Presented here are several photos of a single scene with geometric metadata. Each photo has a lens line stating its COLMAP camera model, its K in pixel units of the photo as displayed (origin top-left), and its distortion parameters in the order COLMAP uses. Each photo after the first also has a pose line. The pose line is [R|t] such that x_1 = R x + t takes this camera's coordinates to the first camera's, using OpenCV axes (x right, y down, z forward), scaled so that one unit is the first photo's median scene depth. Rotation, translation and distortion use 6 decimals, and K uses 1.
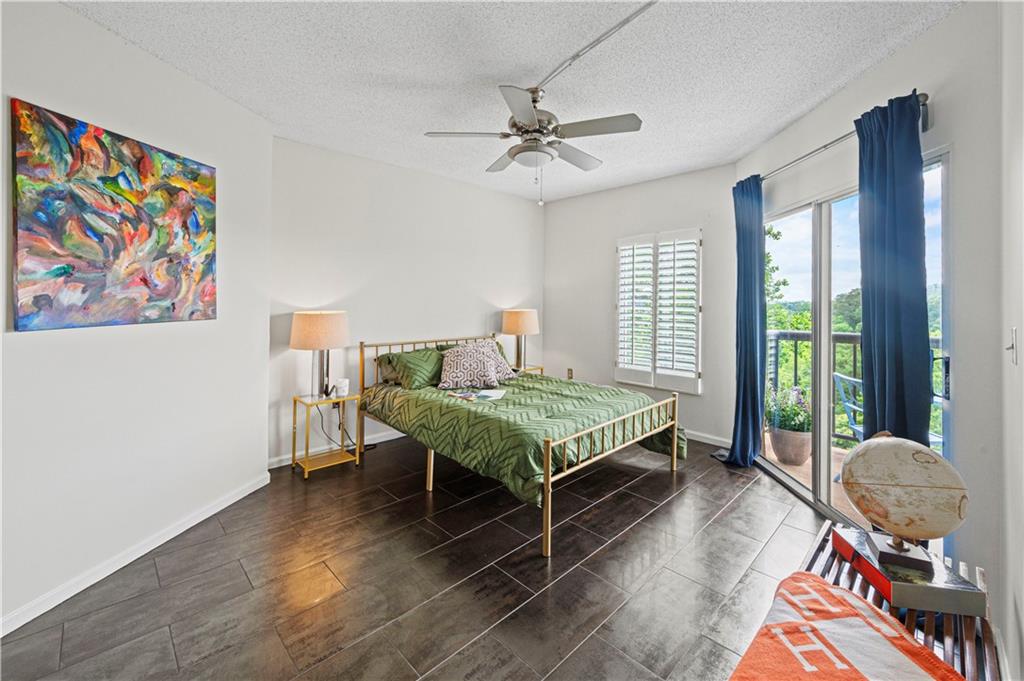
lens RADIAL K [[407.7, 0, 490.1], [0, 407.7, 294.9], [0, 0, 1]] dist [-0.000153, 0.000729]
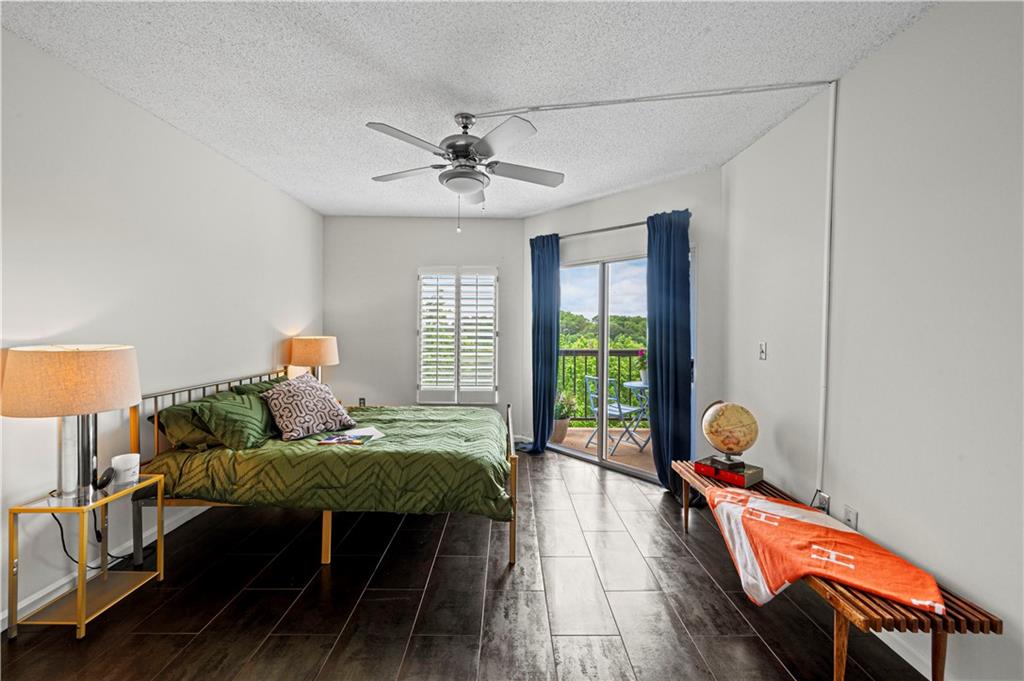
lens RADIAL K [[407.7, 0, 502.7], [0, 407.7, 332.0], [0, 0, 1]] dist [-0.000153, 0.000729]
pose [[0.695329, -0.008173, 0.718645, -0.446630], [-0.015039, 0.999551, 0.025919, -0.002885], [-0.718534, -0.028830, 0.694894, 0.189459]]
